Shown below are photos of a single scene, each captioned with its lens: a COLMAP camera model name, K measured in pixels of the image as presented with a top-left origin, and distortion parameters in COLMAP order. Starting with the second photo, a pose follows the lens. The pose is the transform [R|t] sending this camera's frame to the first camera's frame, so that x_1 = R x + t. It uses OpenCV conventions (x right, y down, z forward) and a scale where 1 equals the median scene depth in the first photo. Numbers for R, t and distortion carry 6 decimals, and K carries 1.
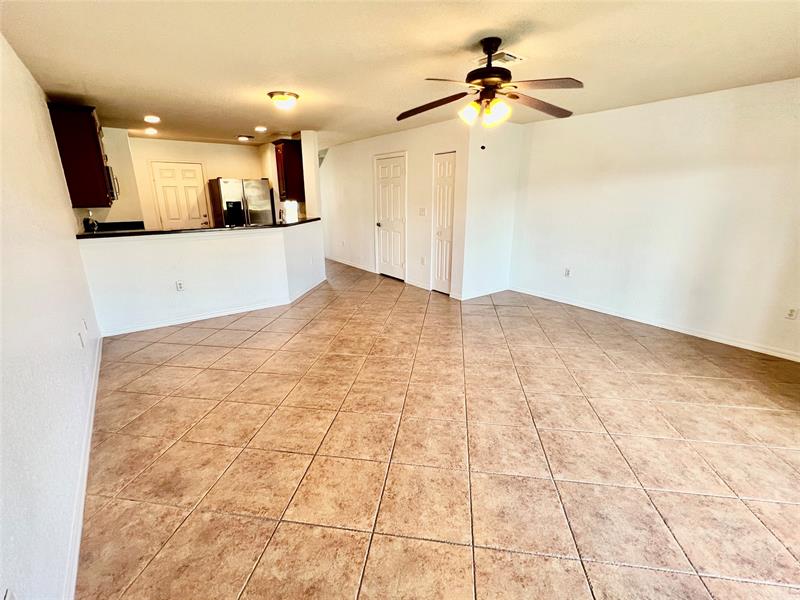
lens RADIAL K [[362.1, 0, 400.3], [0, 362.1, 296.8], [0, 0, 1]] dist [0.000479, -0.000682]
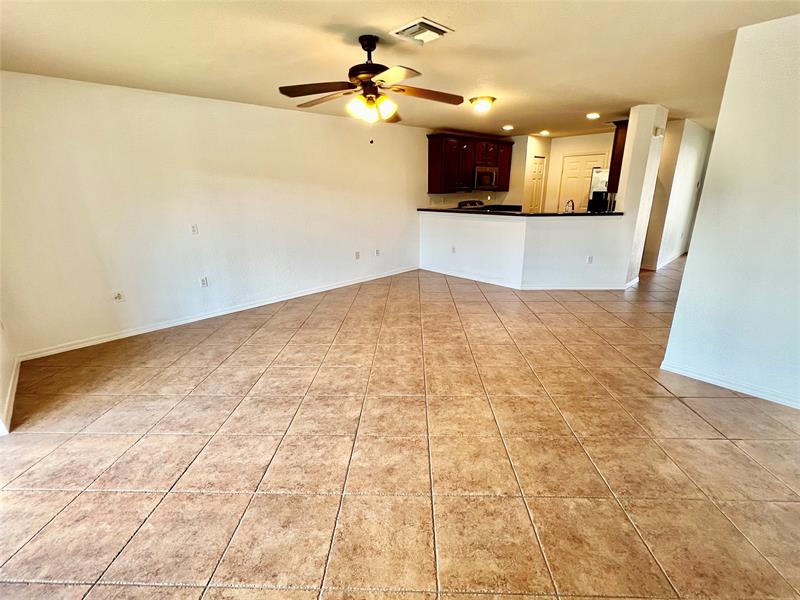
lens RADIAL K [[362.1, 0, 399.6], [0, 362.1, 299.1], [0, 0, 1]] dist [0.000479, -0.000682]
pose [[0.109072, 0.297815, -0.948372, 1.134489], [-0.261300, 0.929101, 0.261711, -0.238960], [0.959075, 0.219265, 0.179158, 0.827650]]
